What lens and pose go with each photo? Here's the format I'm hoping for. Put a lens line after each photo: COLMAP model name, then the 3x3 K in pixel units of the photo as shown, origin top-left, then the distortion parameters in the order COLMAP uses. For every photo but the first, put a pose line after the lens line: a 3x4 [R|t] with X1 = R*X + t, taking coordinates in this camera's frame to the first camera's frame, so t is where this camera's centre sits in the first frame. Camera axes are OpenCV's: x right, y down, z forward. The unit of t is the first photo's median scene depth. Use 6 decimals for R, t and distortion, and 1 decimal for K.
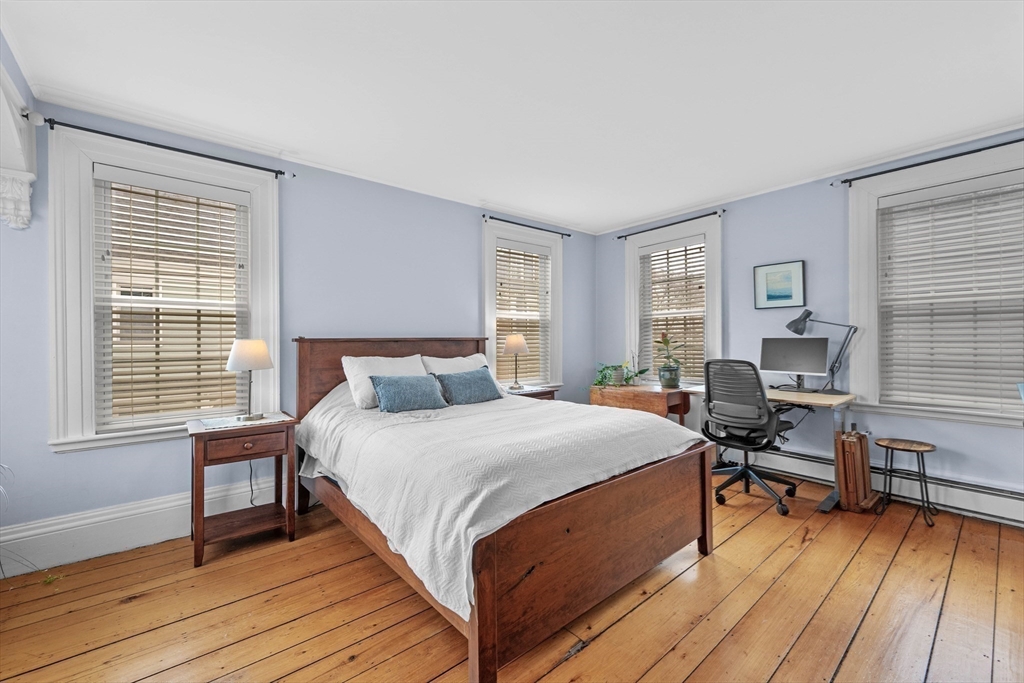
lens RADIAL K [[416.7, 0, 515.9], [0, 416.7, 337.7], [0, 0, 1]] dist [-0.003978, -0.001402]
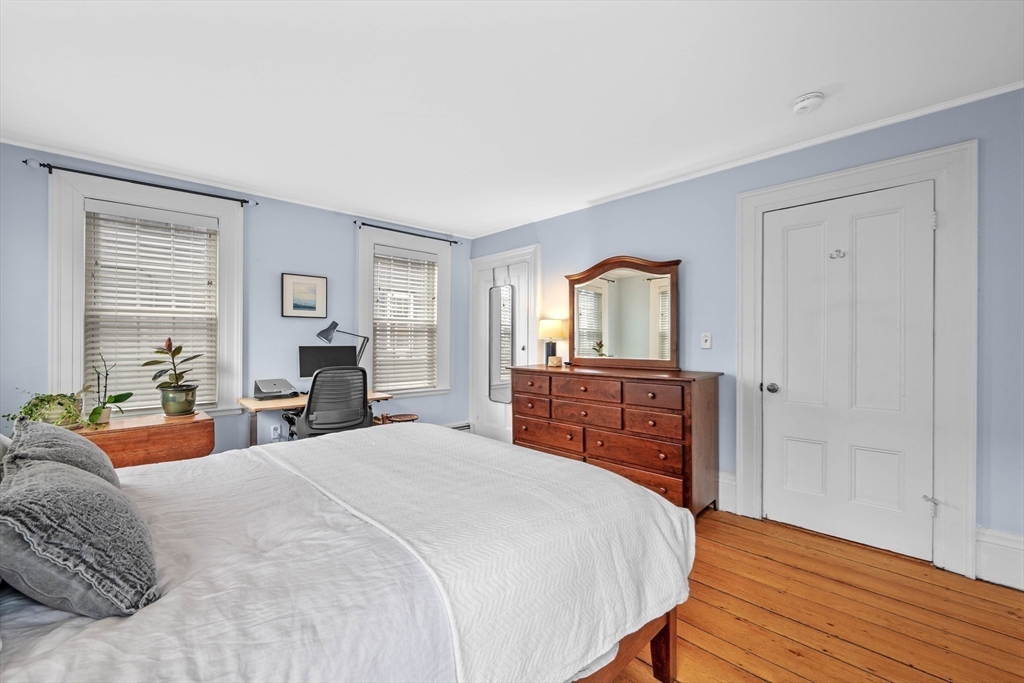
lens RADIAL K [[416.7, 0, 509.4], [0, 416.7, 340.7], [0, 0, 1]] dist [-0.003978, -0.001402]
pose [[-0.044034, 0.018393, 0.998861, -0.460452], [0.004384, 0.999824, -0.018218, 0.008707], [-0.999020, 0.003576, -0.044107, 0.557422]]
